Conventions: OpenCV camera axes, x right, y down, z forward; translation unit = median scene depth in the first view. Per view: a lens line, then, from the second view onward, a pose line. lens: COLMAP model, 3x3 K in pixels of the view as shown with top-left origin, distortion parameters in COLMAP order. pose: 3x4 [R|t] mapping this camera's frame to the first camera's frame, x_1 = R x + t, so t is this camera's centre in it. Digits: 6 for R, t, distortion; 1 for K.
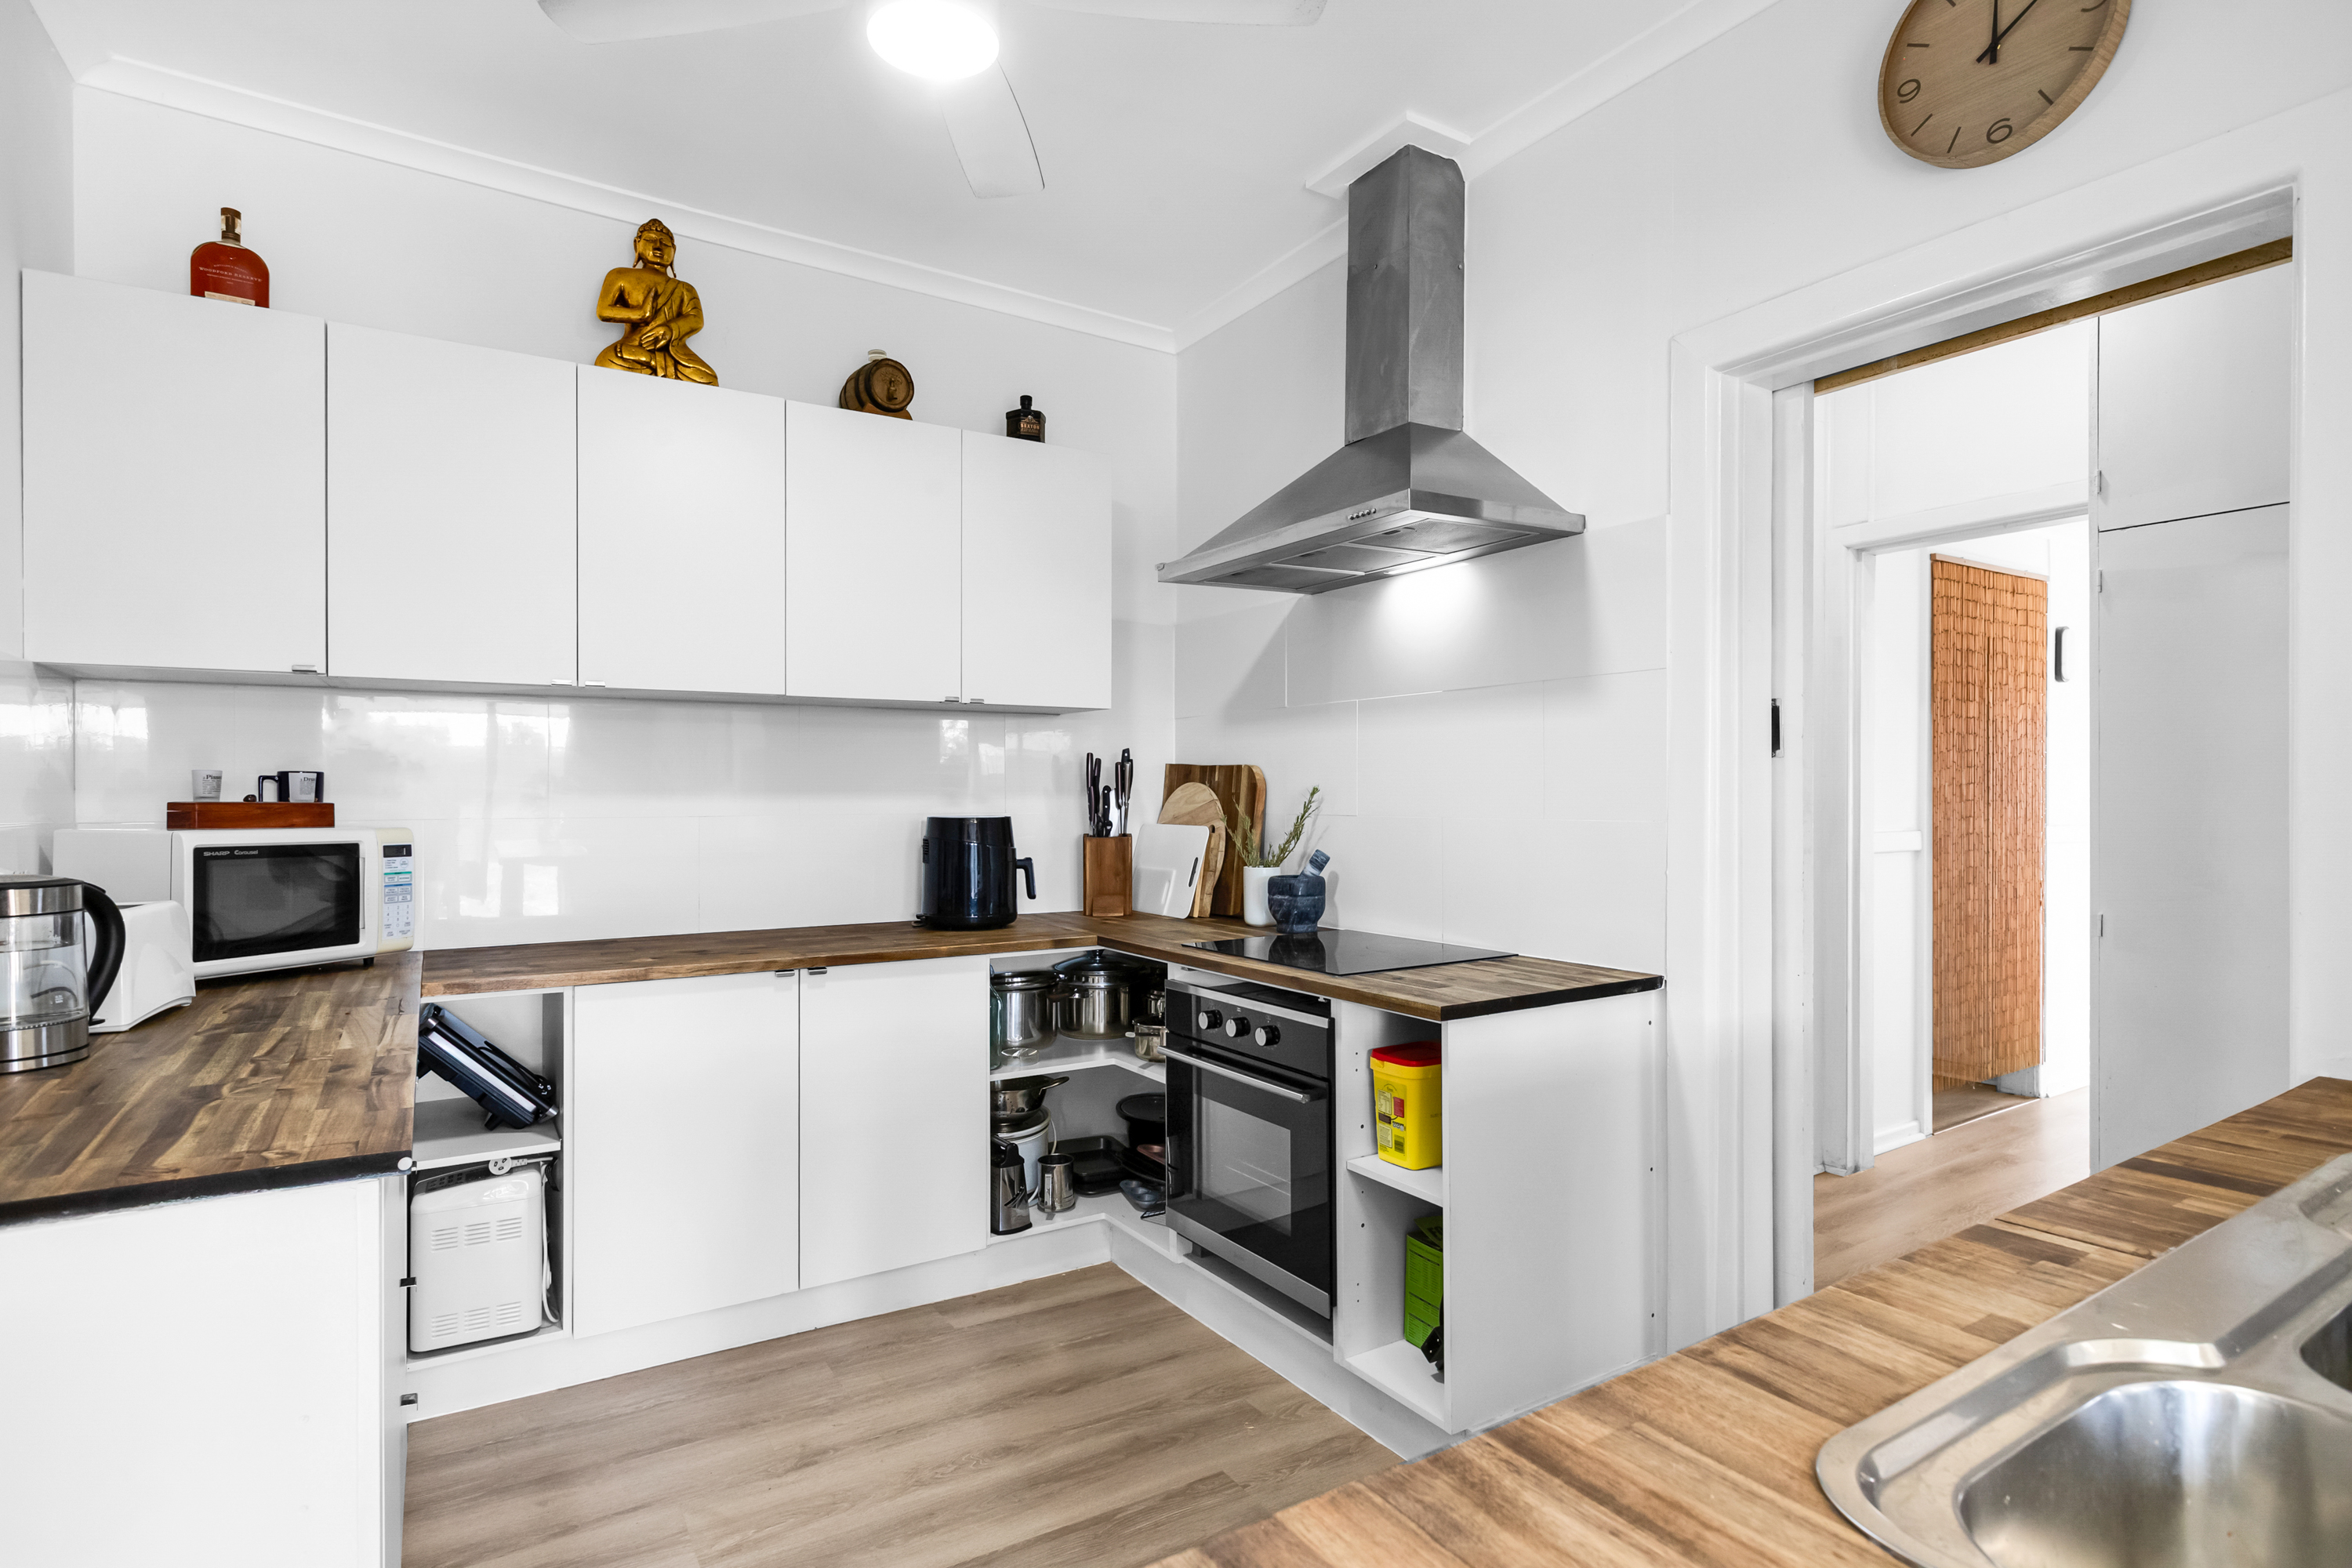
lens RADIAL K [[1180.0, 0, 1176.0], [0, 1180.0, 784.0], [0, 0, 1]] dist [0.001318, 0.000162]
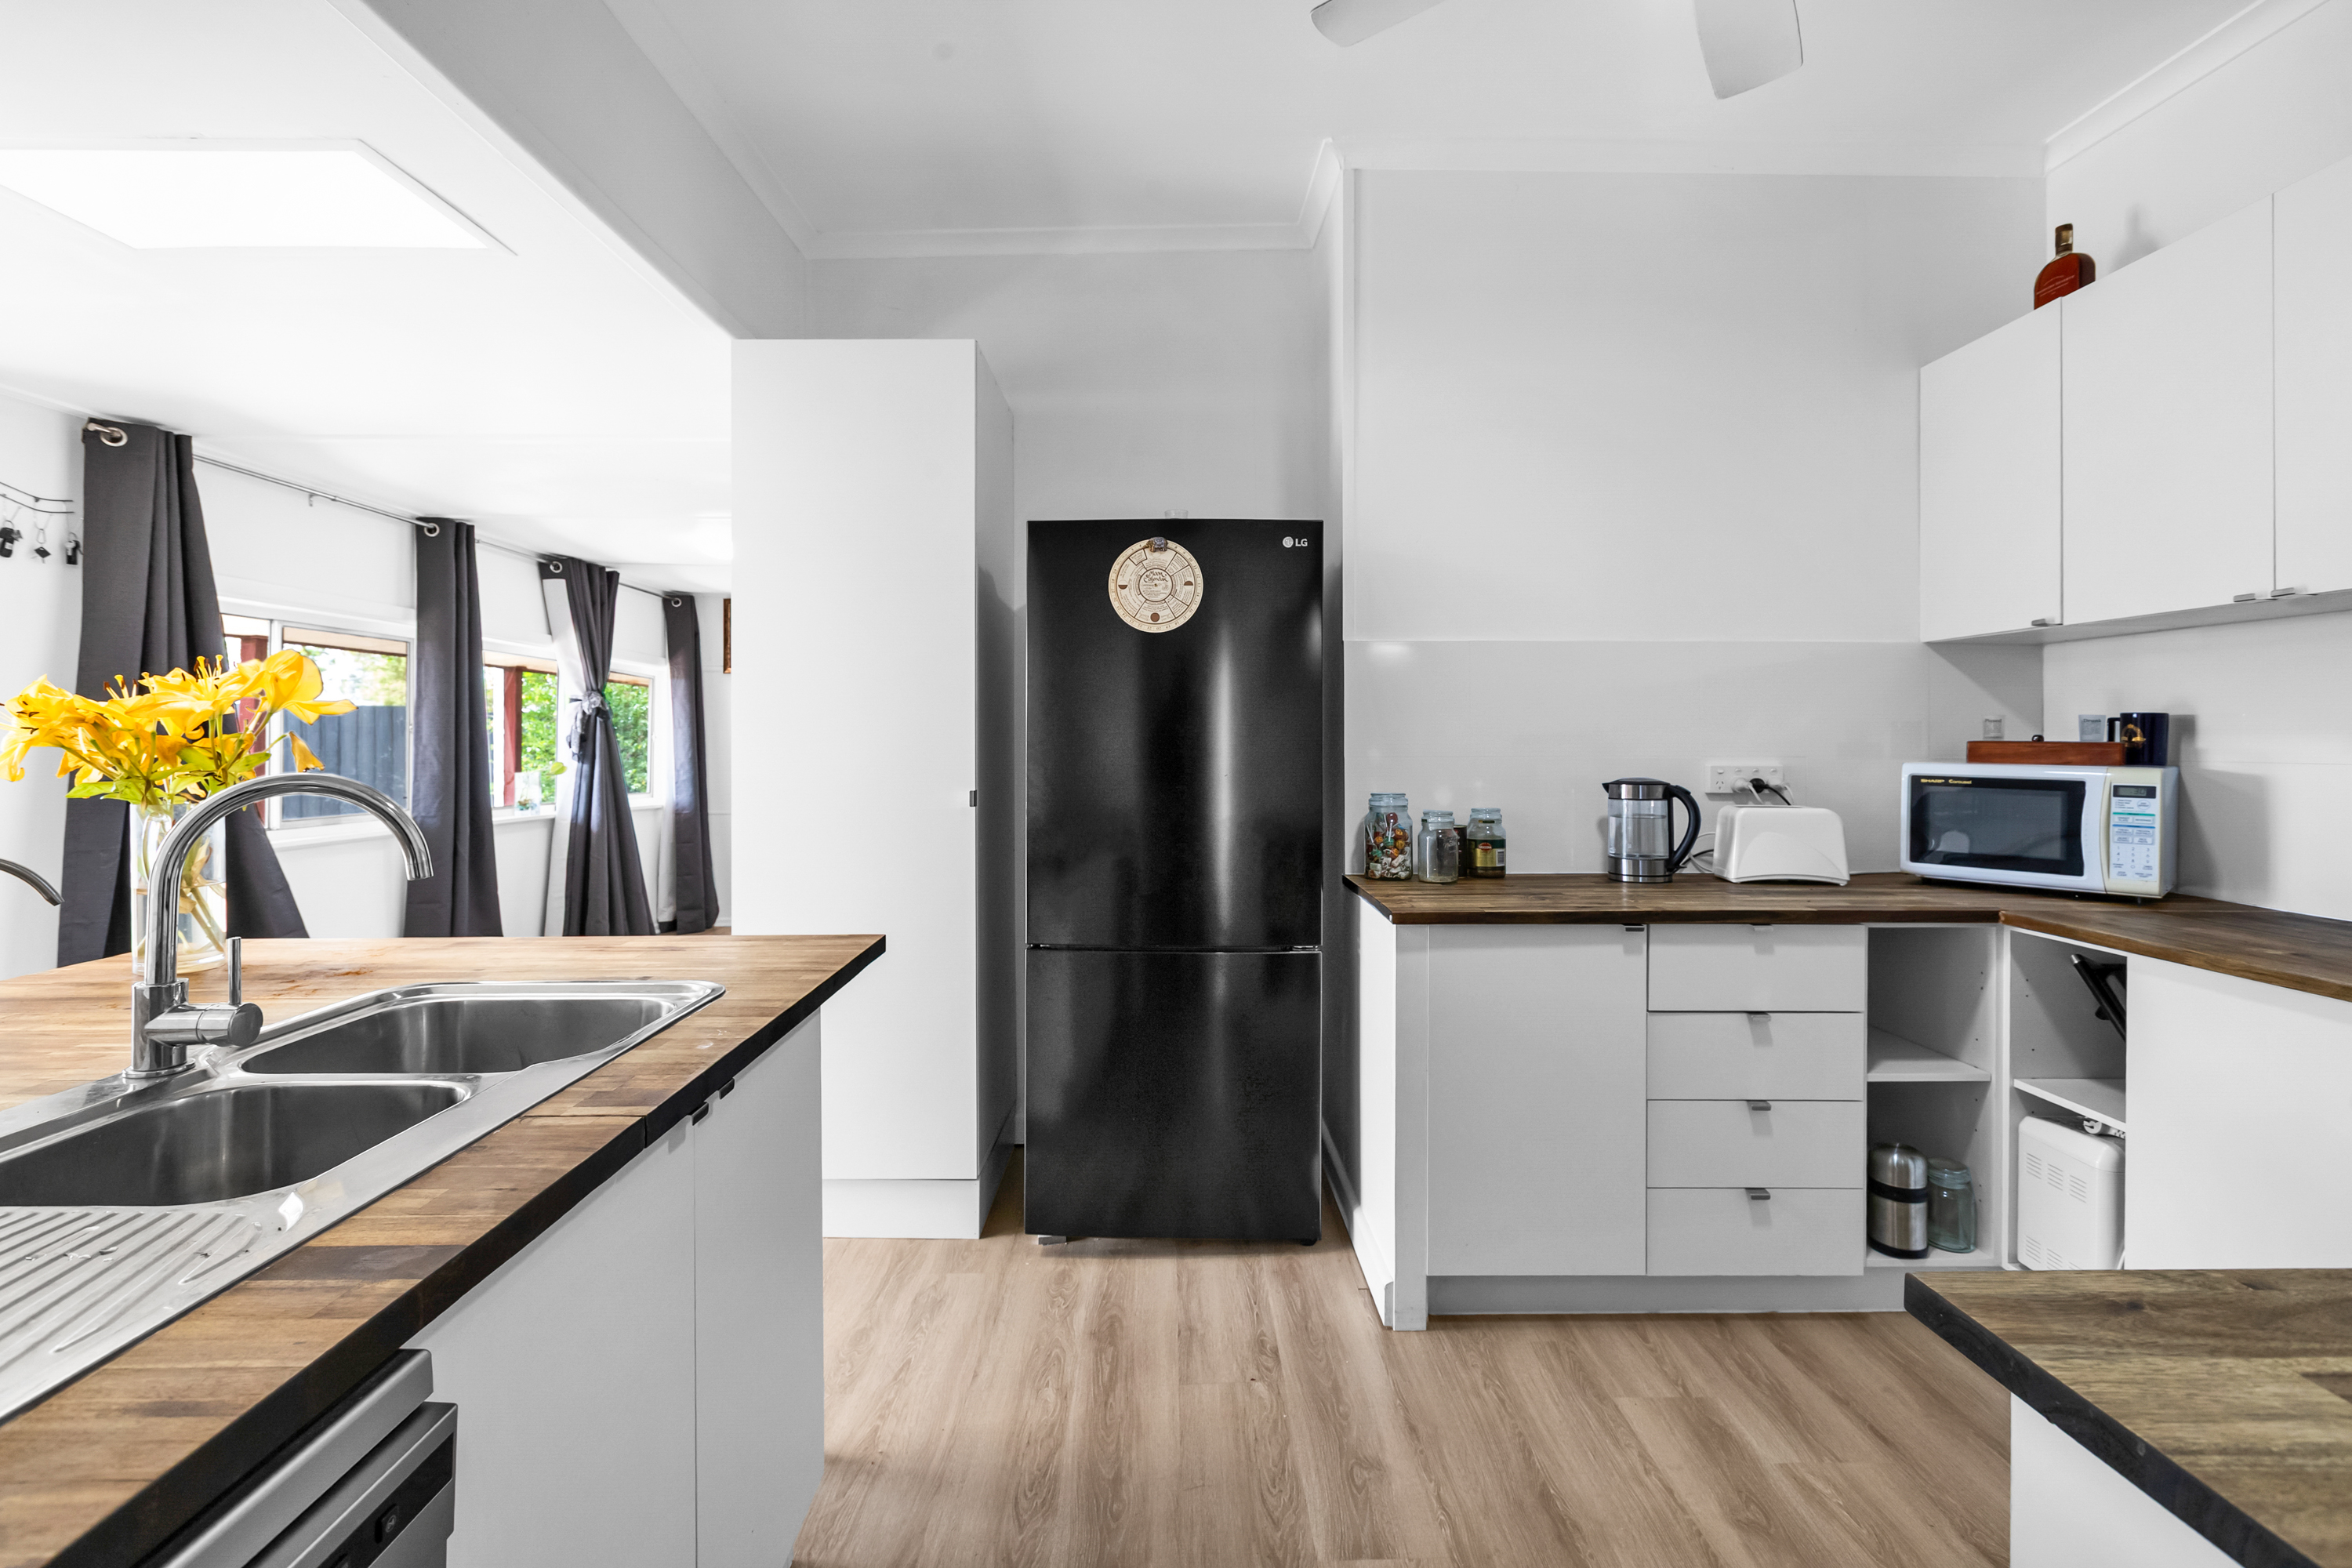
lens RADIAL K [[1054.5, 0, 1180.2], [0, 1054.5, 743.3], [0, 0, 1]] dist [-0.001100, -0.000341]
pose [[-0.523917, 0.002064, -0.851767, 0.554982], [0.004248, 0.999991, -0.000190, 0.013947], [0.851759, -0.003718, -0.523921, 0.850242]]
